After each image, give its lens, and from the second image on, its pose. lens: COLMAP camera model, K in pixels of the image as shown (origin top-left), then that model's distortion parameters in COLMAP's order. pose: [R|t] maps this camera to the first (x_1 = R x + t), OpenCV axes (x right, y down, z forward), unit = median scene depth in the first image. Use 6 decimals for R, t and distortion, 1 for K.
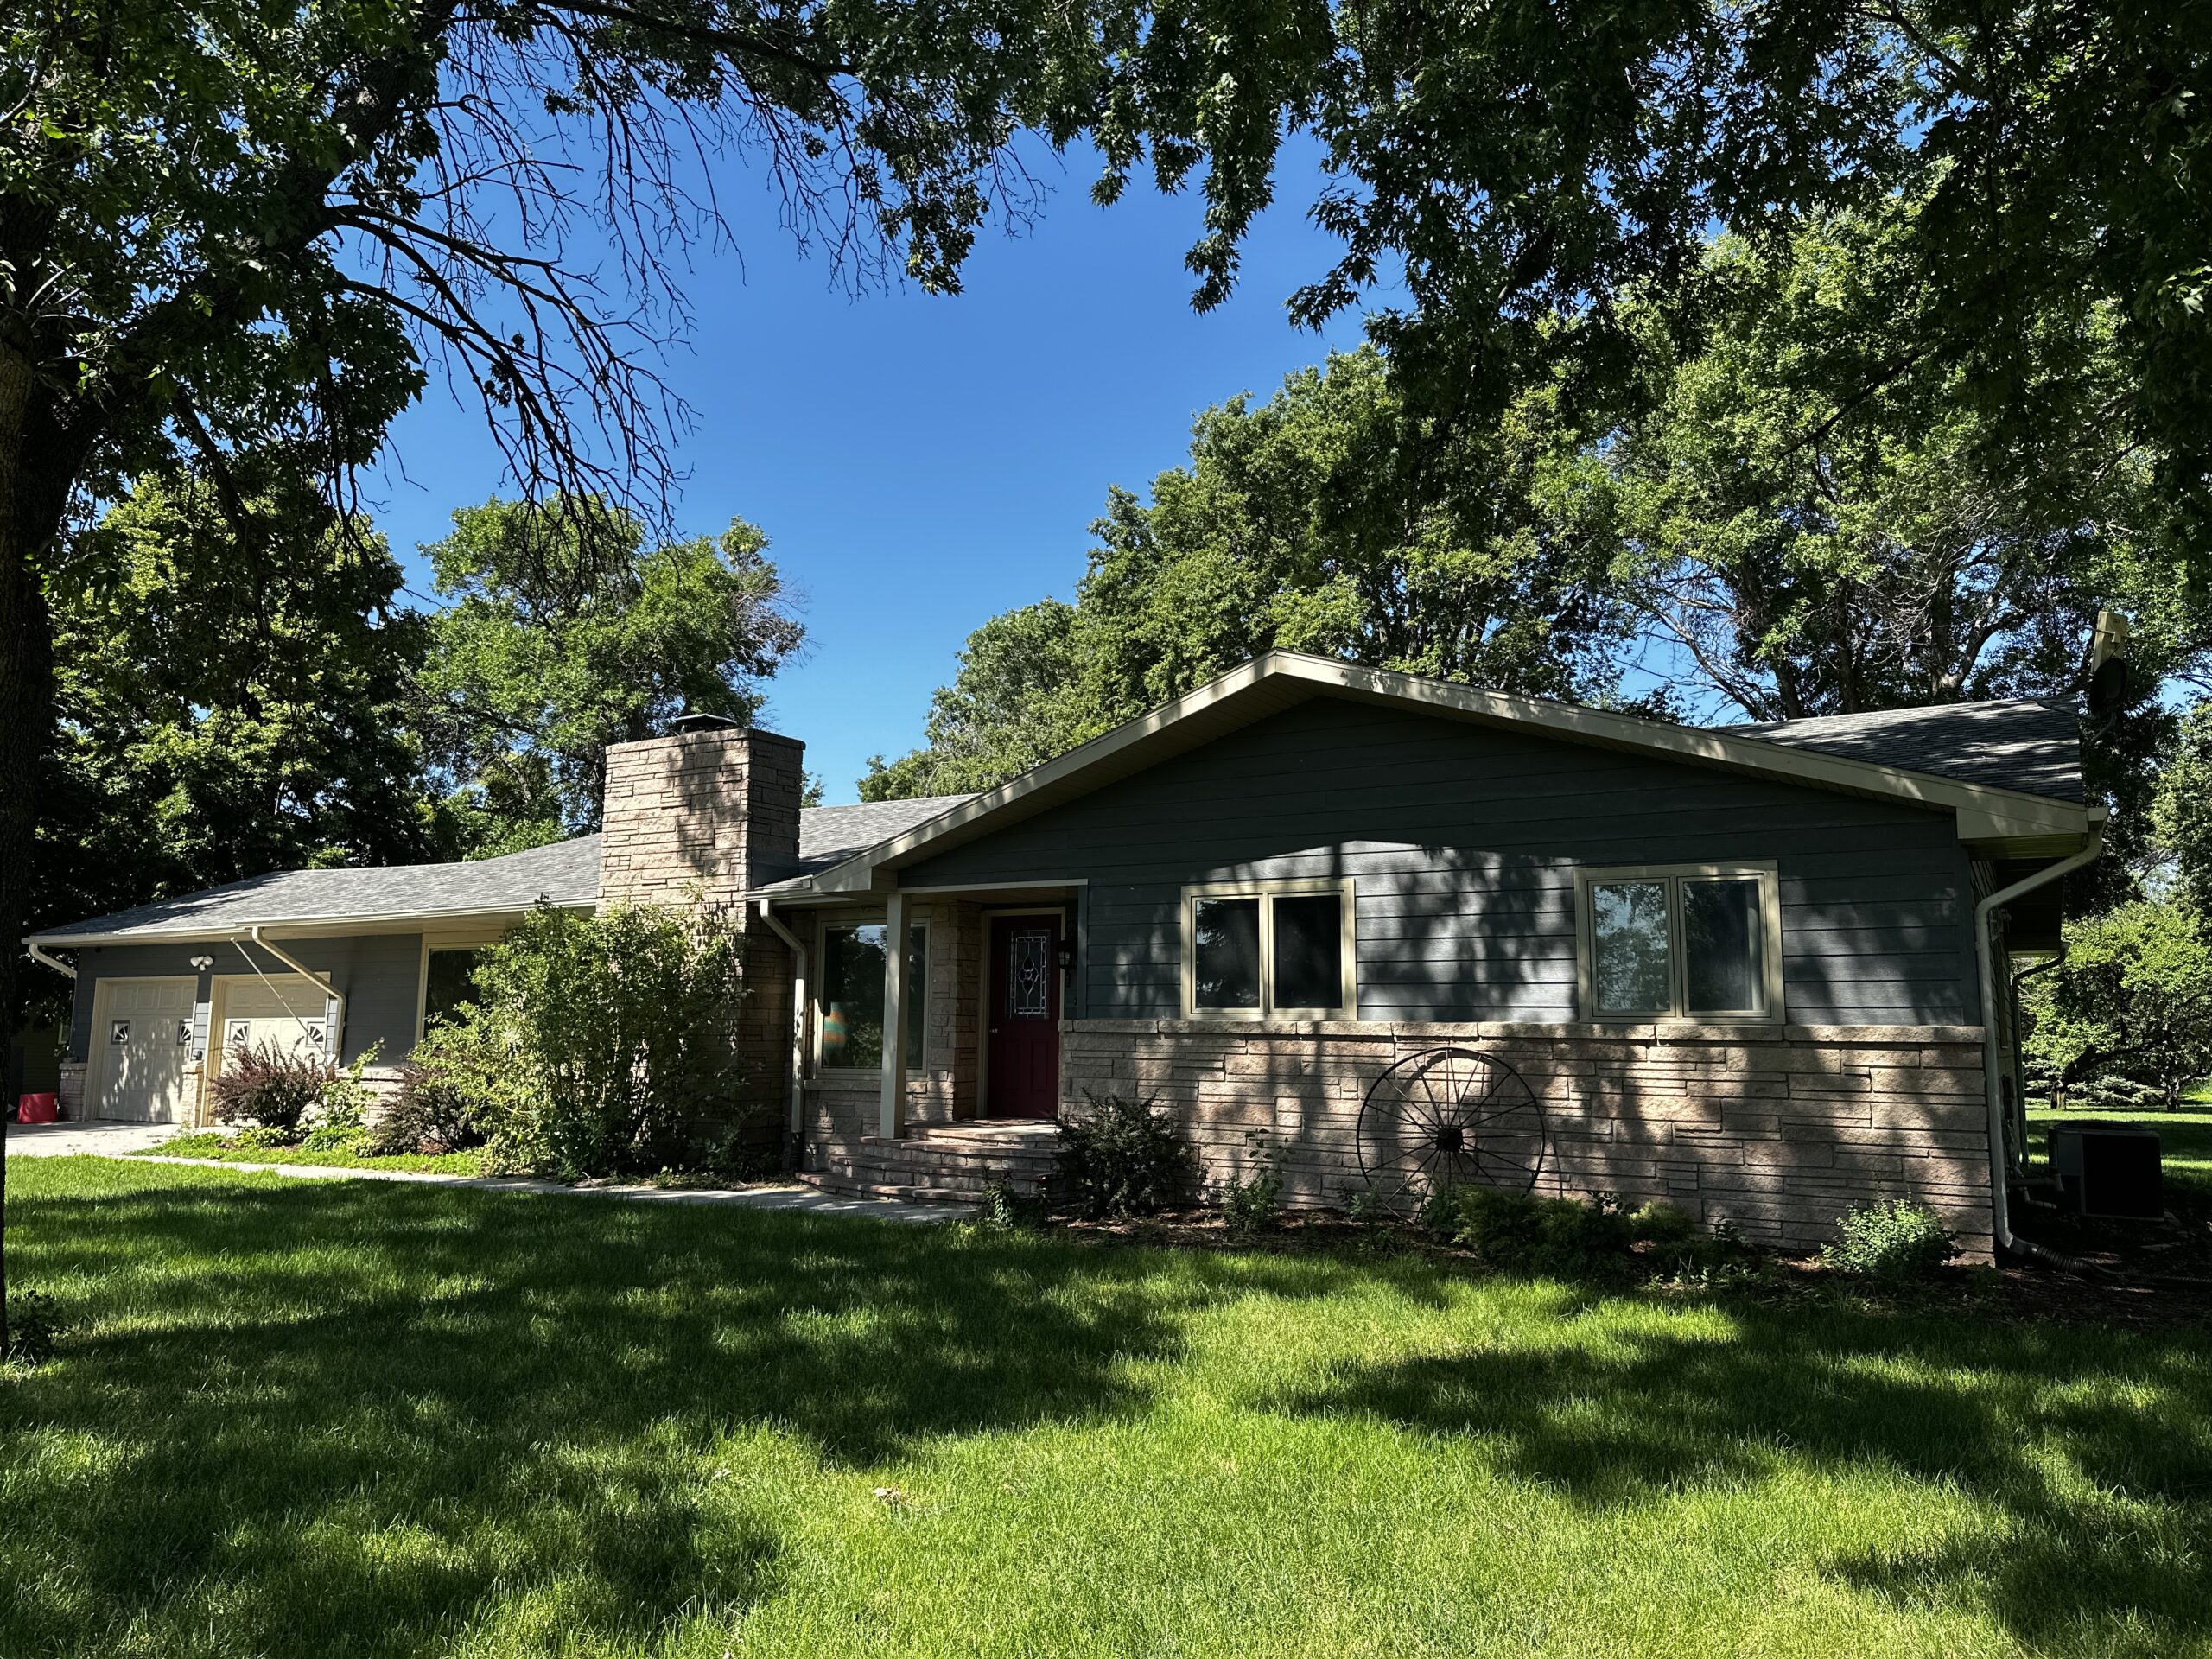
lens RADIAL K [[1536.9, 0, 1106.0], [0, 1536.9, 829.5], [0, 0, 1]] dist [0.070168, -0.093823]
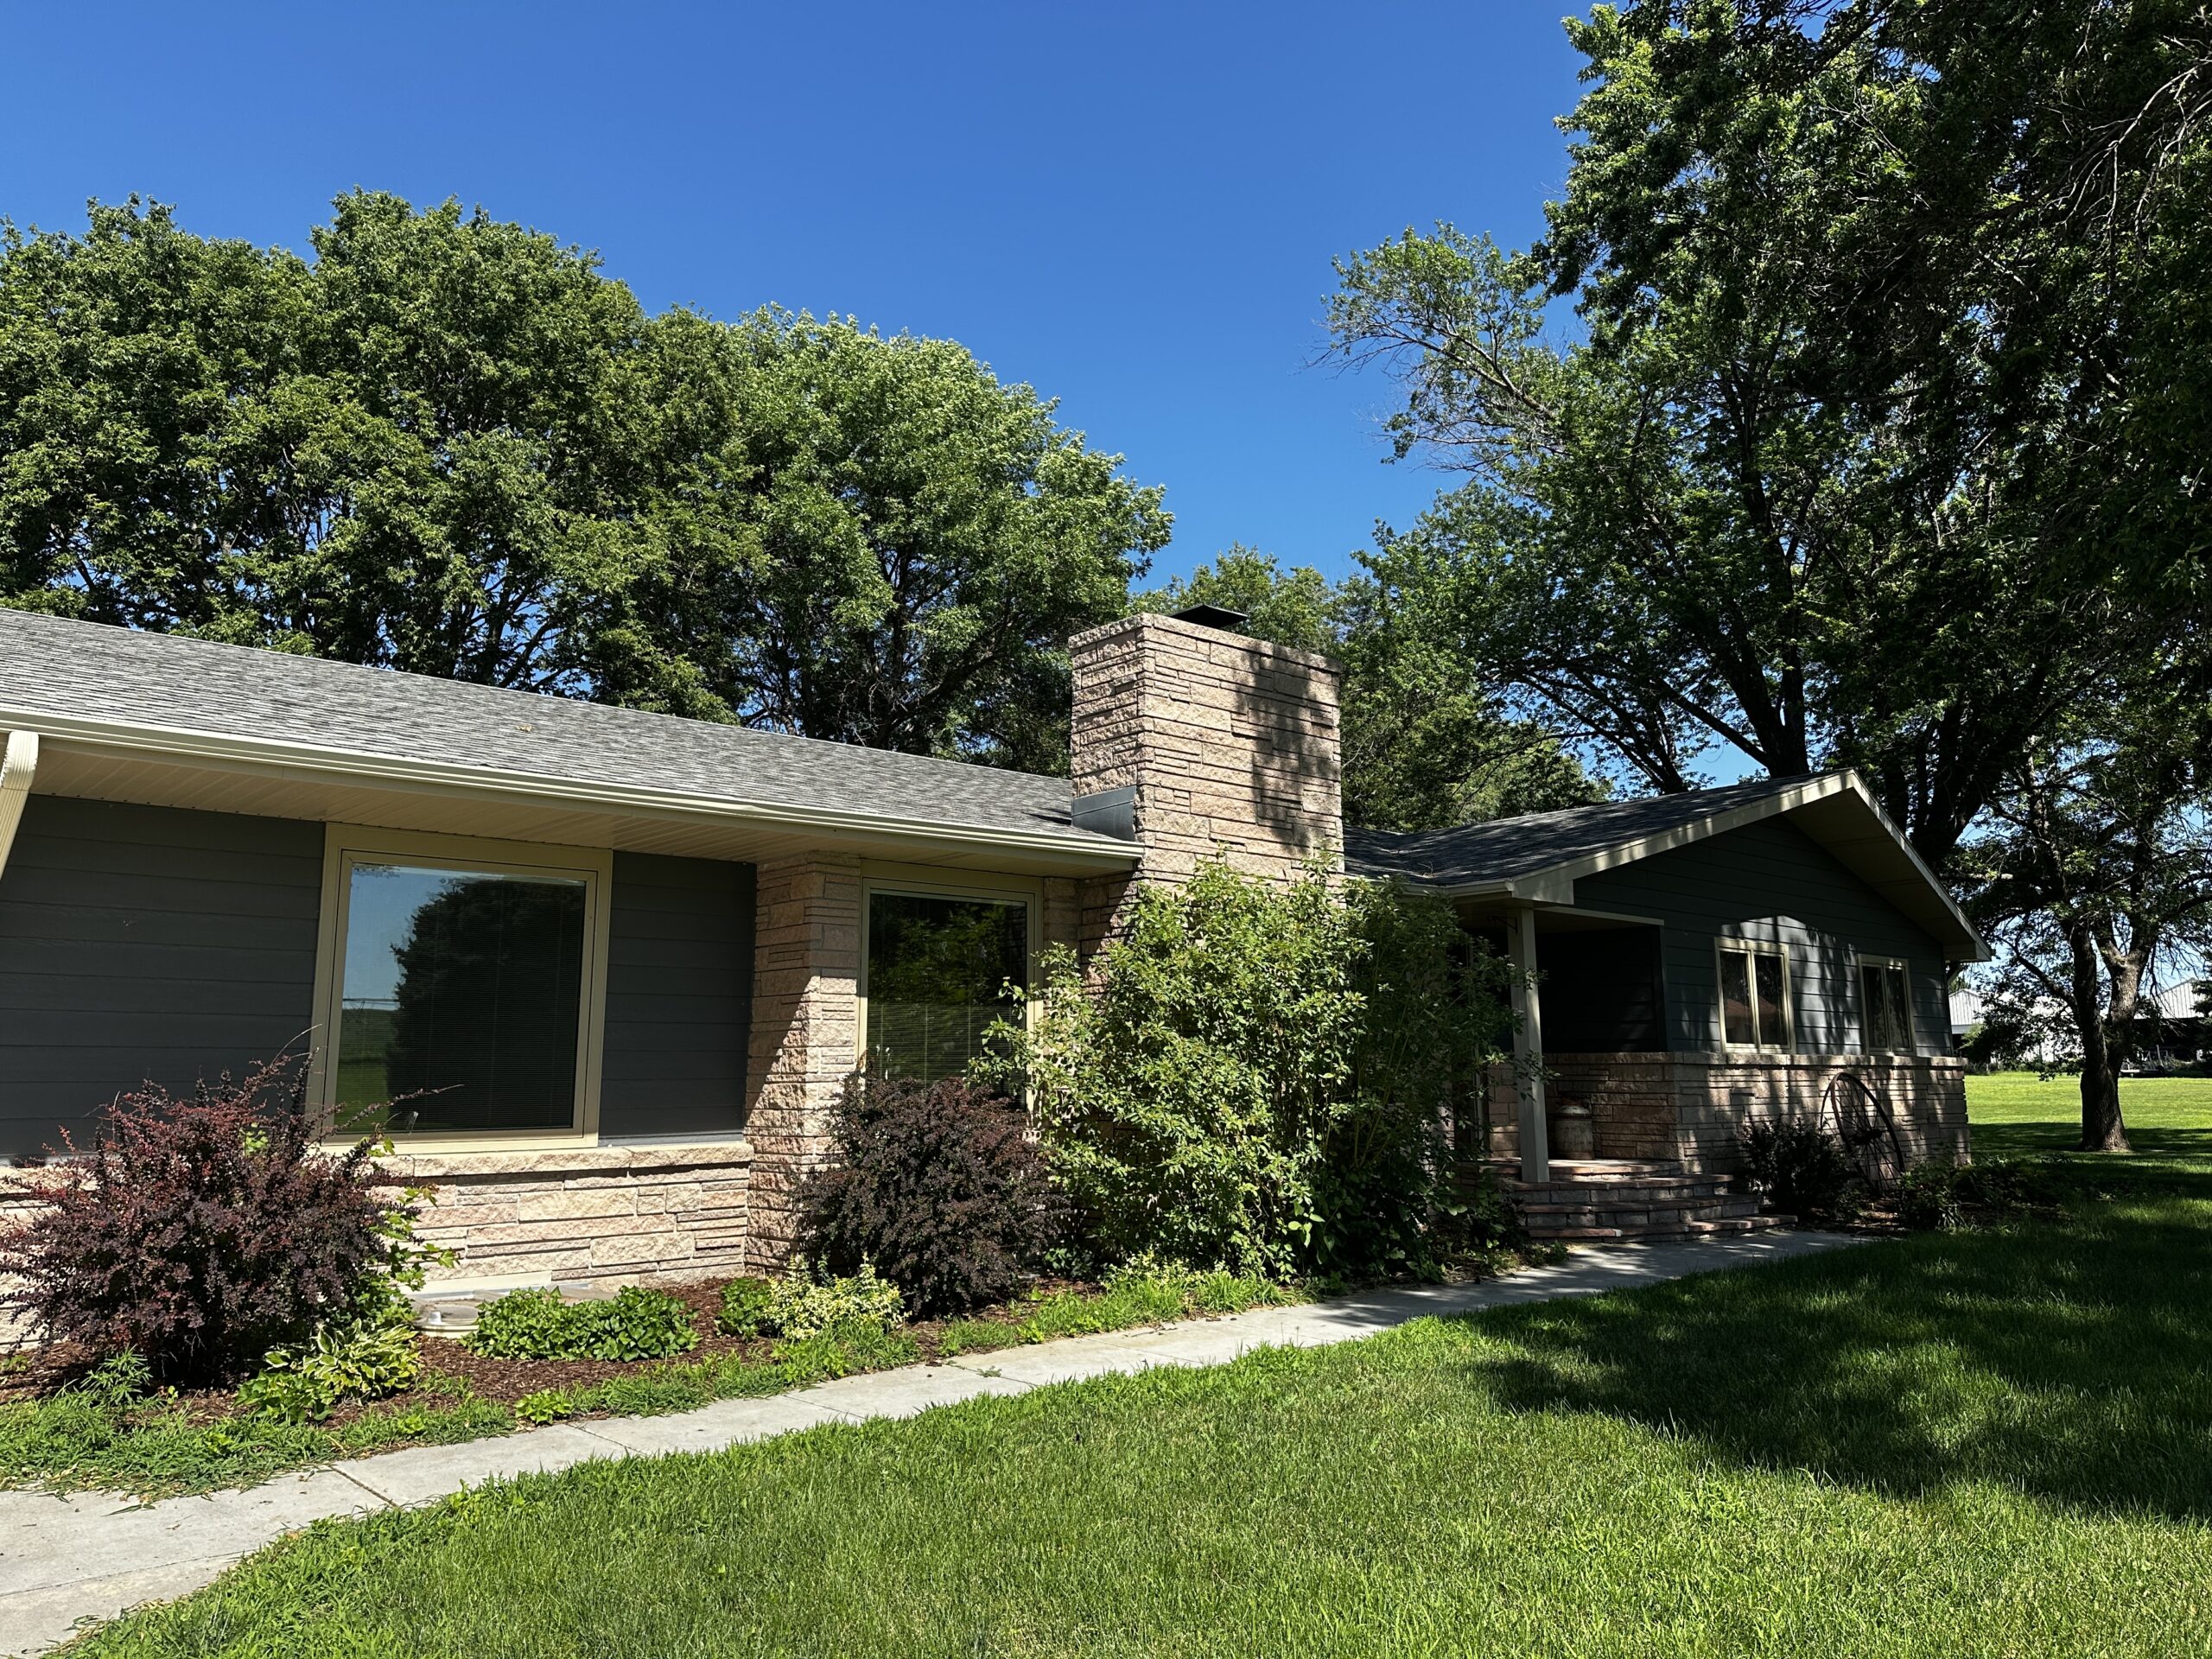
lens RADIAL K [[1536.9, 0, 1106.0], [0, 1536.9, 829.5], [0, 0, 1]] dist [0.070168, -0.093823]
pose [[0.322114, 0.139920, 0.936304, -0.975449], [-0.124426, 0.986695, -0.104644, 0.110667], [-0.938489, -0.082794, 0.335238, 0.847841]]
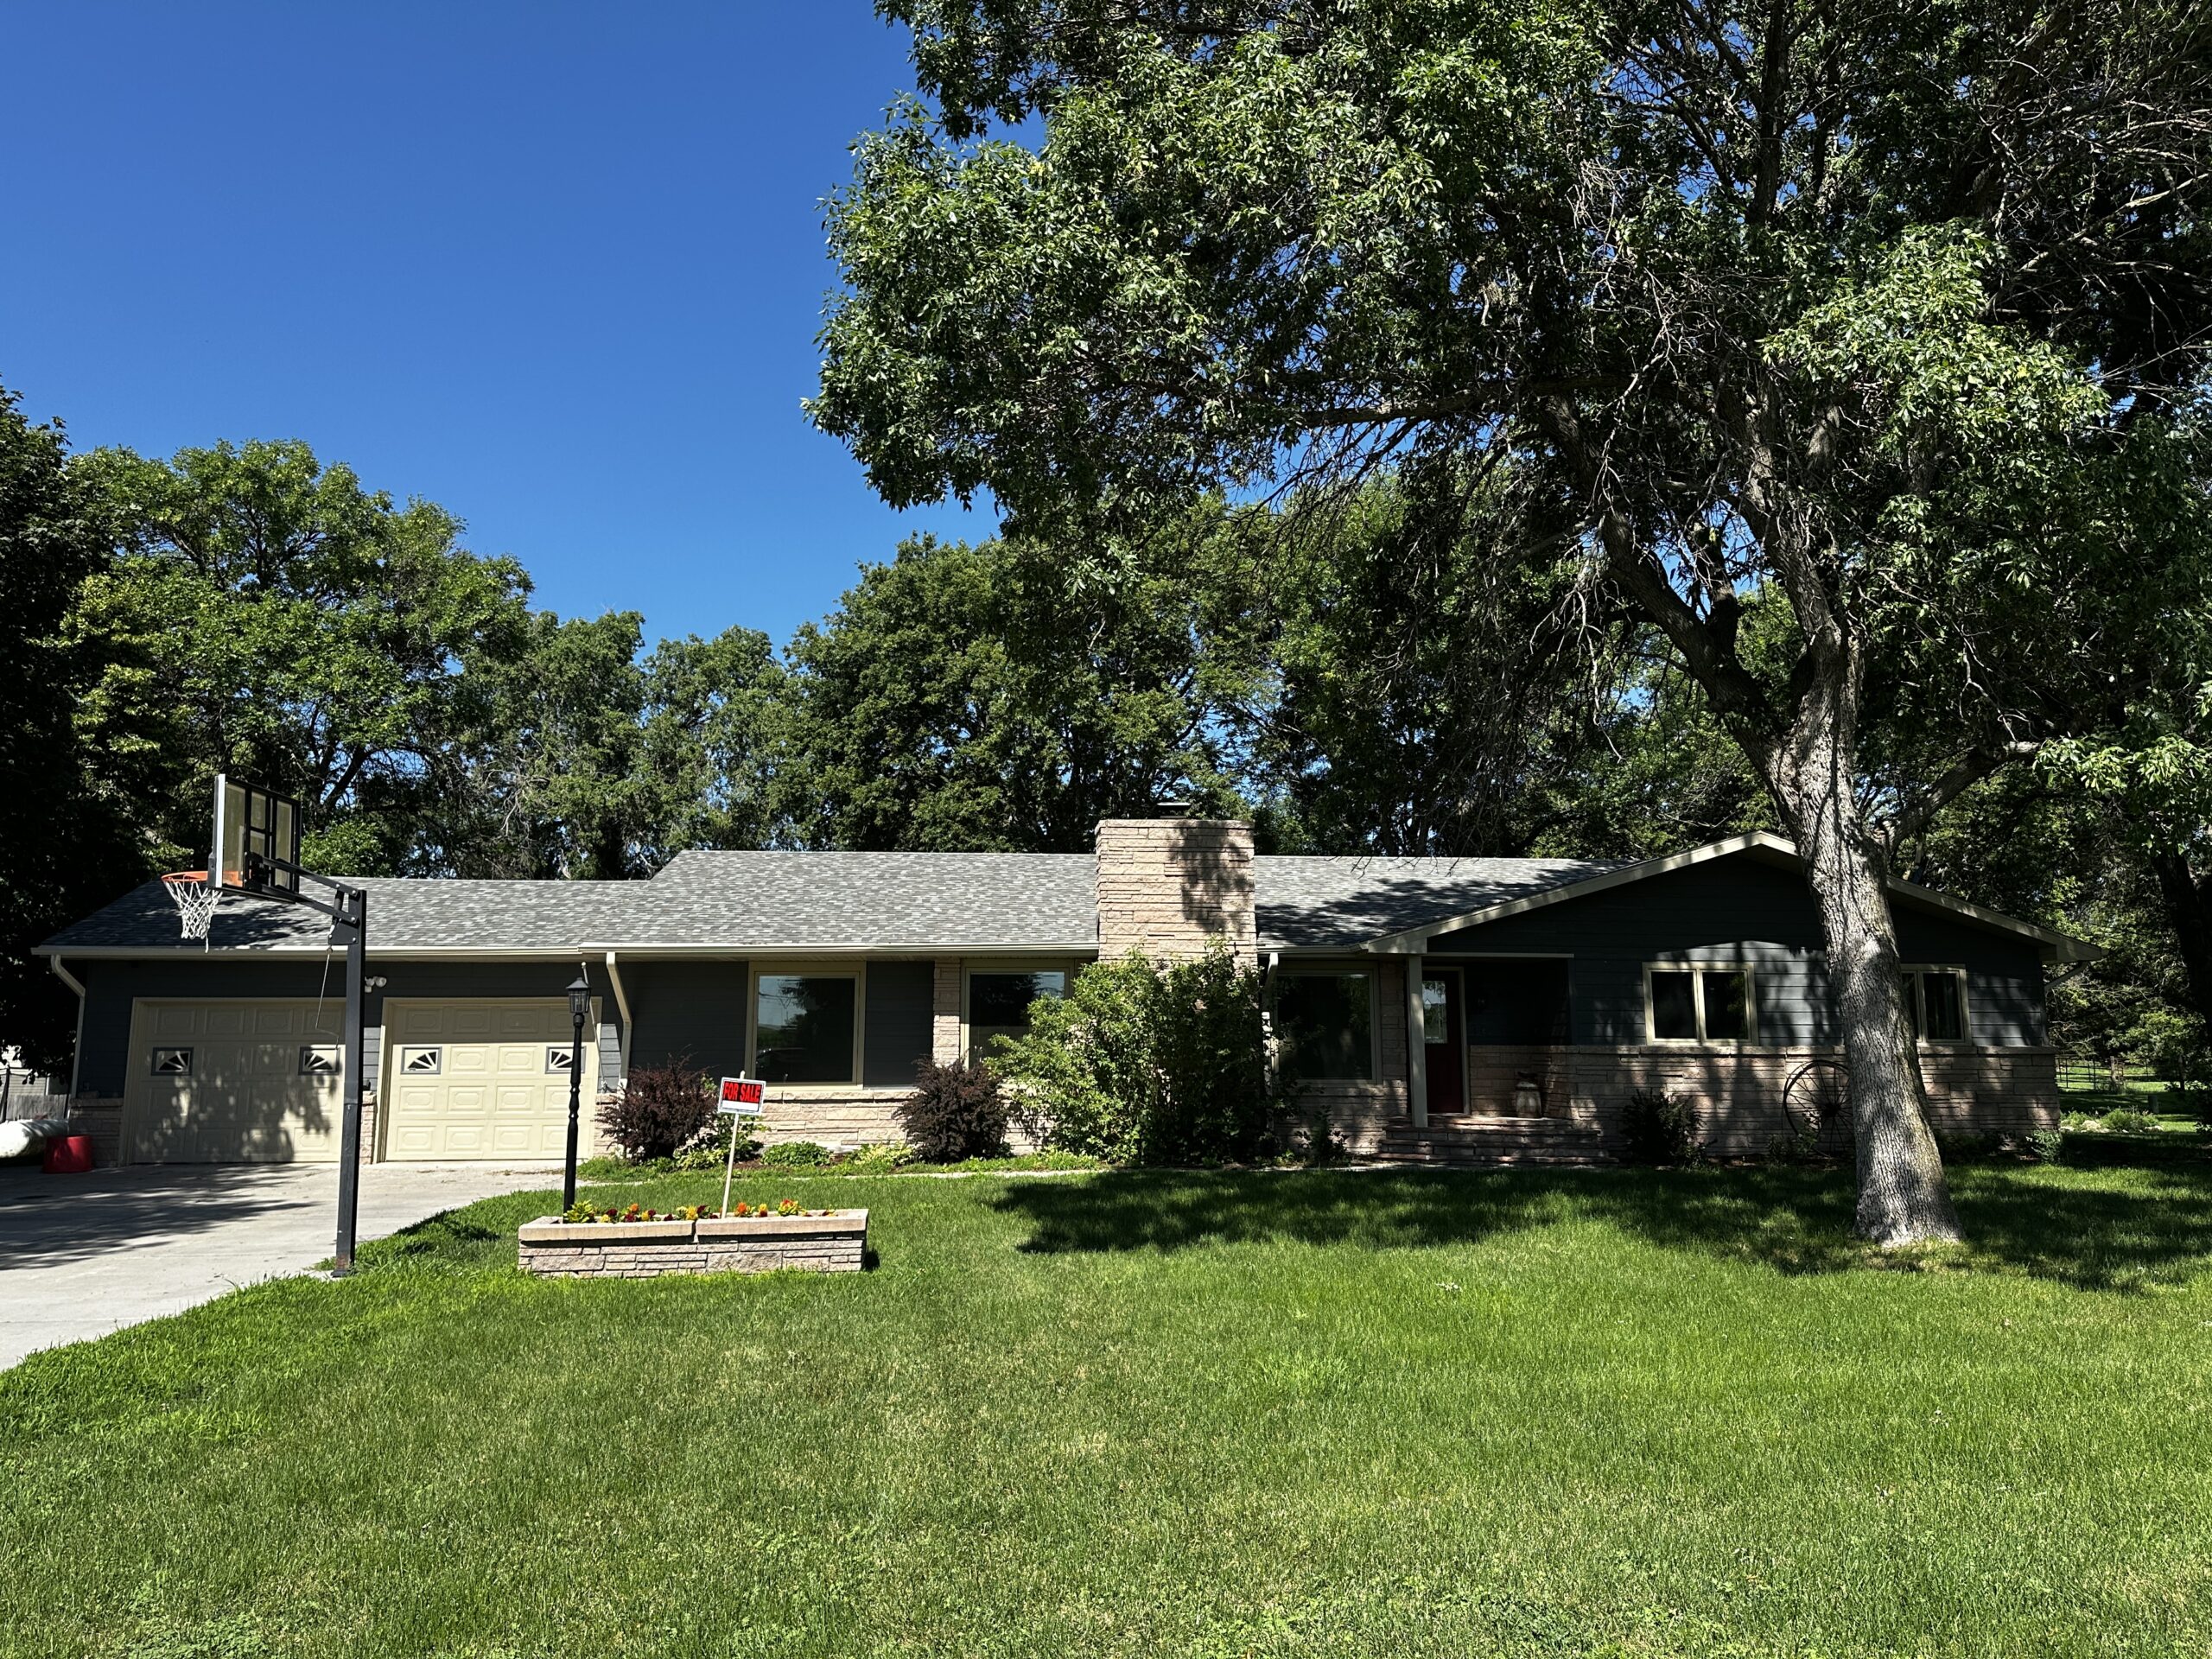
lens RADIAL K [[1536.9, 0, 1106.0], [0, 1536.9, 829.5], [0, 0, 1]] dist [0.070168, -0.093823]
pose [[0.823882, 0.072990, 0.562042, -1.076620], [-0.070557, 0.997167, -0.026070, -0.015755], [-0.562352, -0.018178, 0.826698, -0.015976]]
